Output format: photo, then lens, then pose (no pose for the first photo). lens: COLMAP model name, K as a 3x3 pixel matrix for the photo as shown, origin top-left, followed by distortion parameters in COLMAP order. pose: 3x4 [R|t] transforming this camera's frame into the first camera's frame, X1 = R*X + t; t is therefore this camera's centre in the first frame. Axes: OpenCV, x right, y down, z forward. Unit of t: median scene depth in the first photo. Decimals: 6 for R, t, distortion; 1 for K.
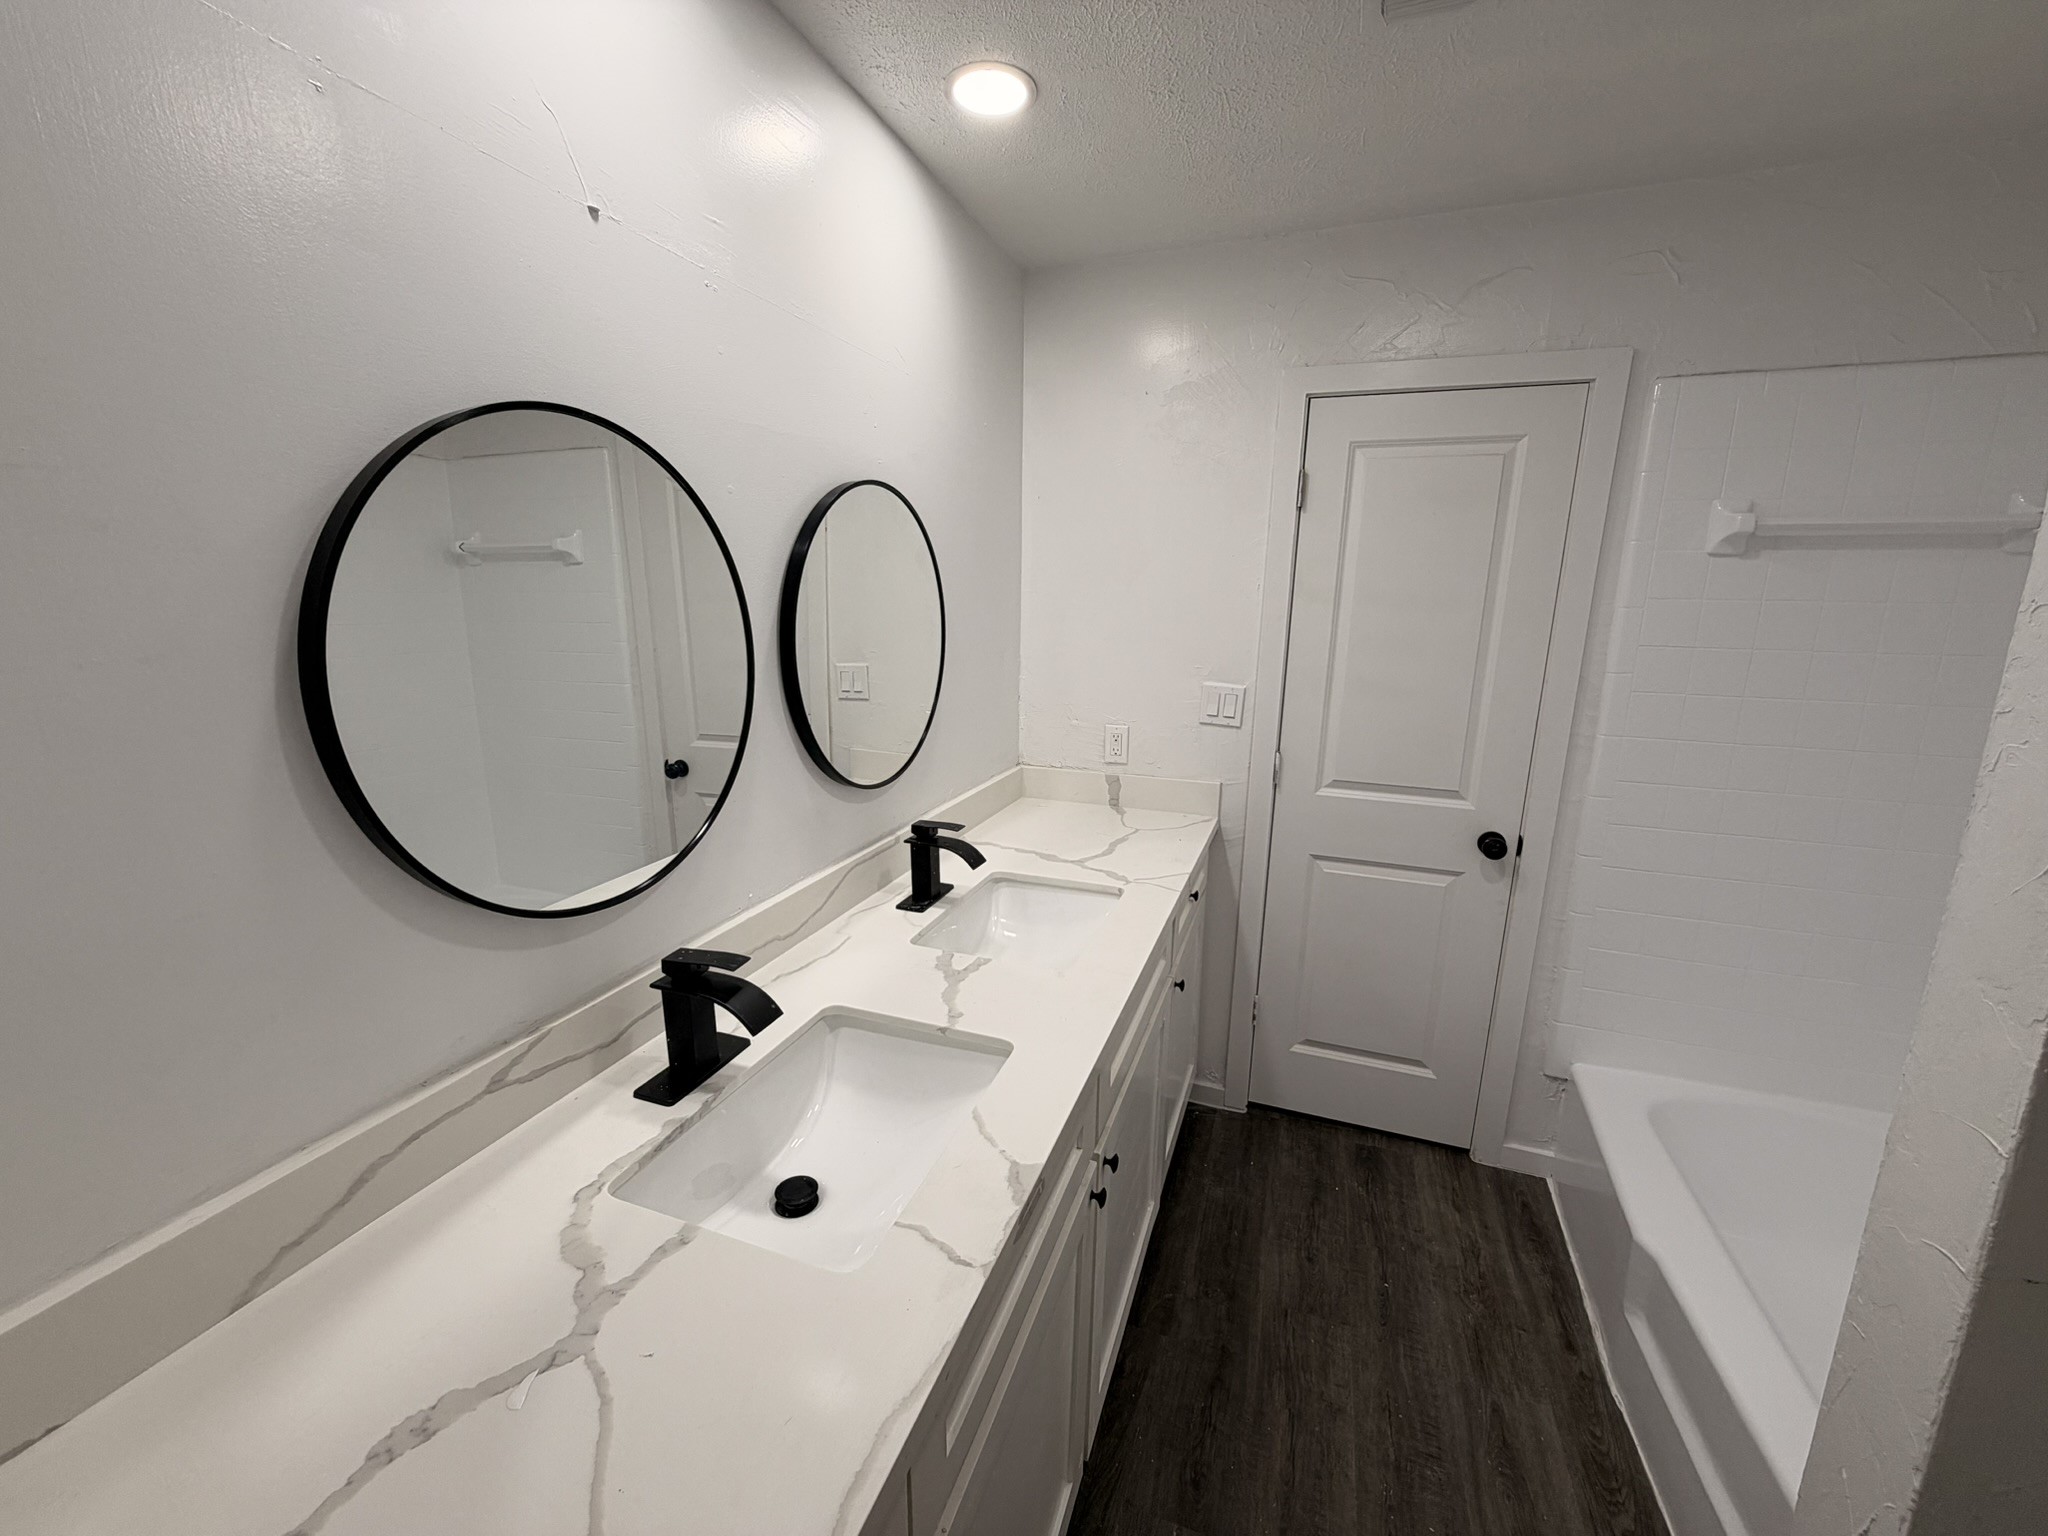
lens RADIAL K [[819.9, 0, 1019.8], [0, 819.9, 767.7], [0, 0, 1]] dist [0.000523, -0.002124]
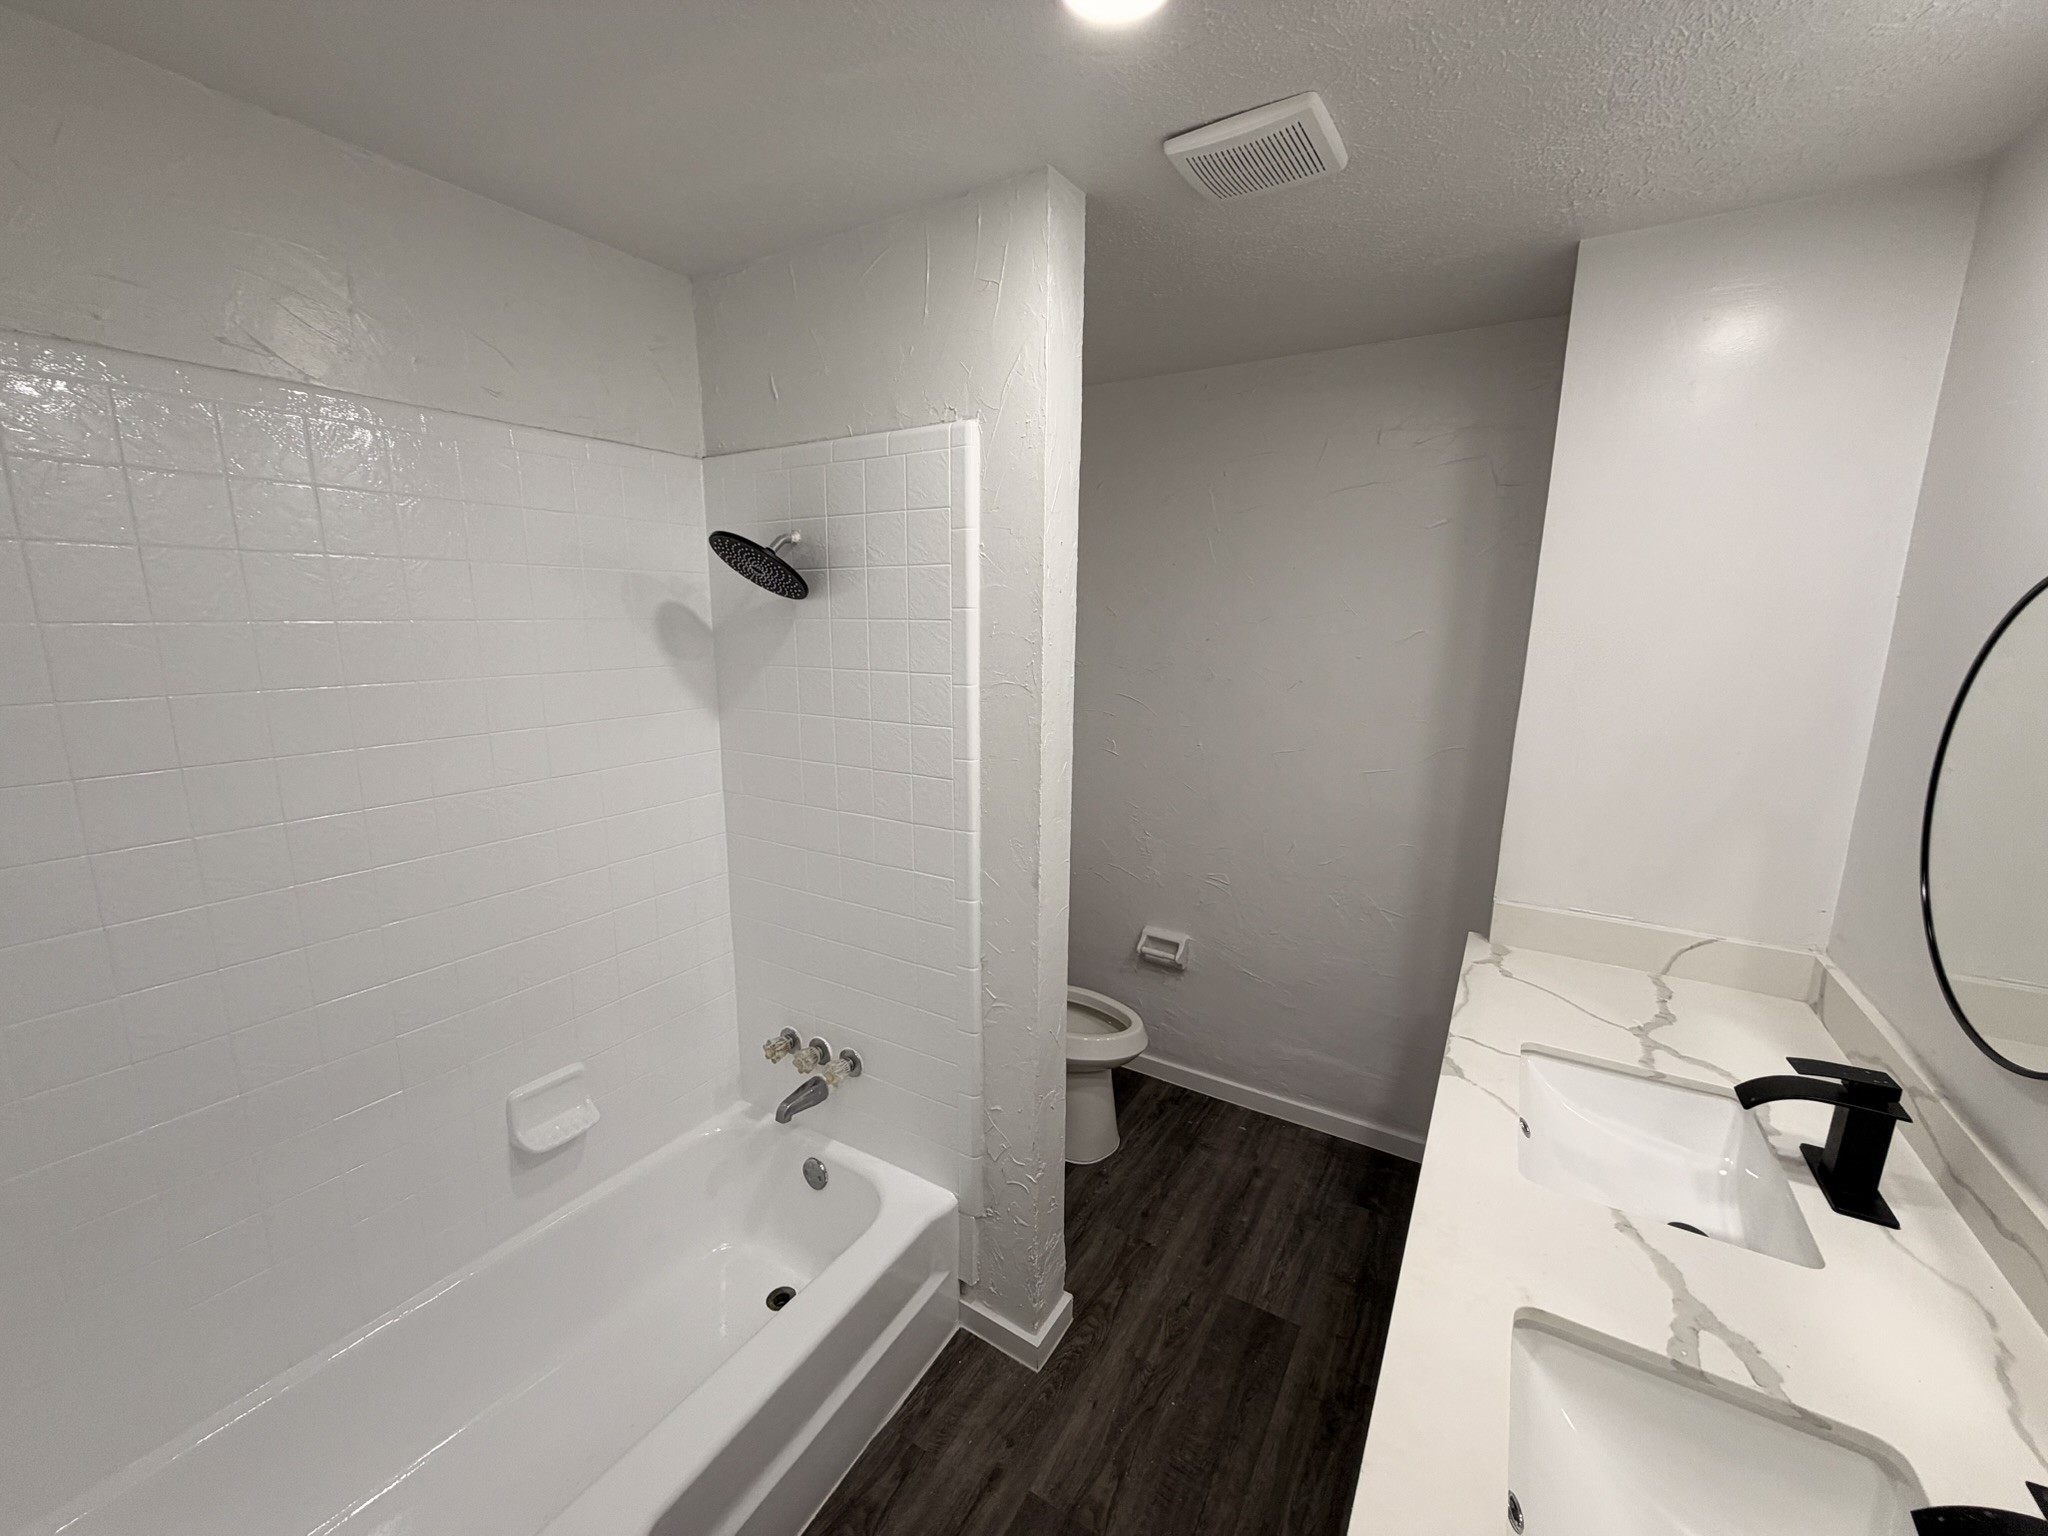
lens RADIAL K [[819.9, 0, 1019.8], [0, 819.9, 767.7], [0, 0, 1]] dist [0.000523, -0.002124]
pose [[-0.979512, -0.061356, 0.191811, 0.502319], [0.015946, 0.925836, 0.377588, -0.576570], [-0.200753, 0.372911, -0.905889, 2.194216]]
